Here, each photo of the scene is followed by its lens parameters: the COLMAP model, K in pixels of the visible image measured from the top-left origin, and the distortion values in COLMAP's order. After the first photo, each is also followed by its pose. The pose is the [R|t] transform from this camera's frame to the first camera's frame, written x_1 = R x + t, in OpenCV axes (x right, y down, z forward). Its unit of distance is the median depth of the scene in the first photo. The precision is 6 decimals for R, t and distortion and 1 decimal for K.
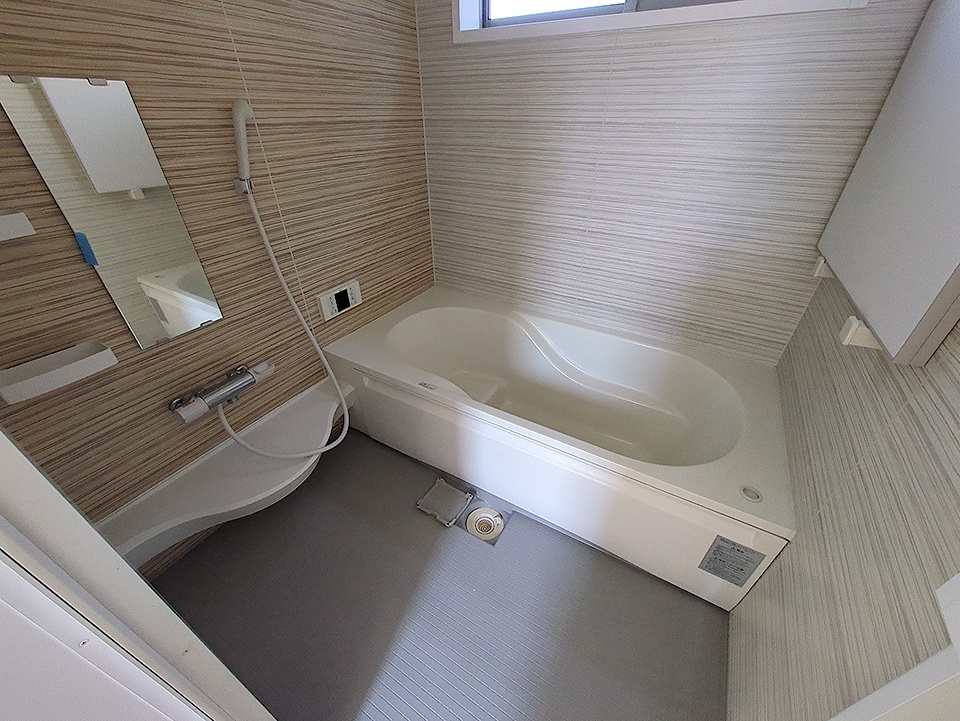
lens RADIAL K [[378.6, 0, 481.4], [0, 378.6, 361.0], [0, 0, 1]] dist [0.000663, 0.000279]
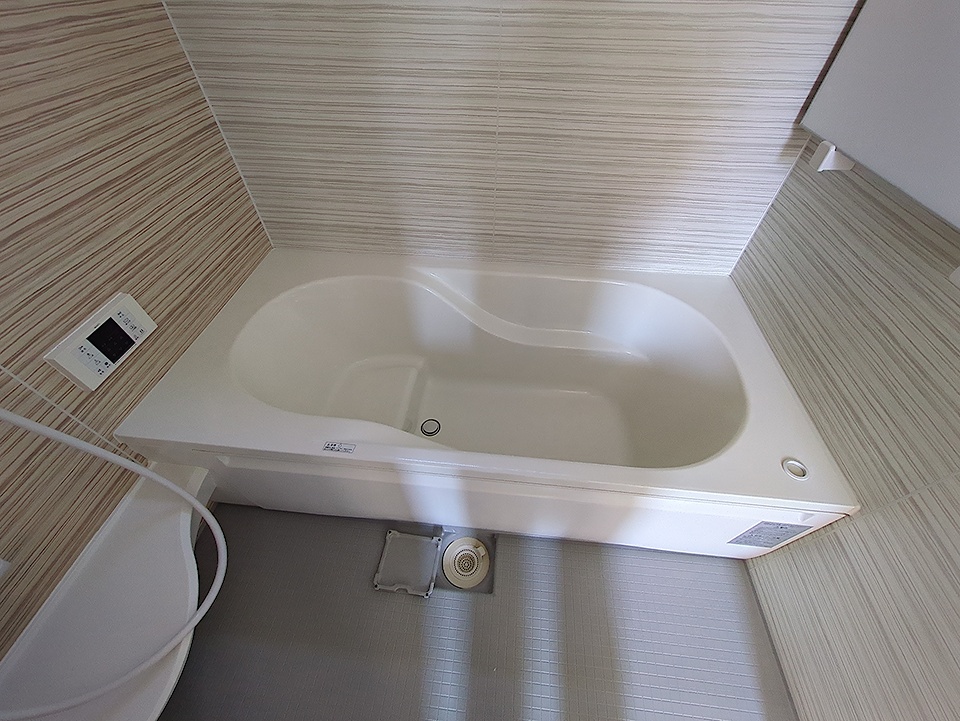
lens RADIAL K [[378.6, 0, 481.4], [0, 378.6, 361.0], [0, 0, 1]] dist [0.000663, 0.000279]
pose [[0.911511, -0.304602, 0.276341, -0.048632], [0.225498, 0.932060, 0.283574, -0.165101], [-0.343944, -0.196167, 0.918271, 0.322876]]
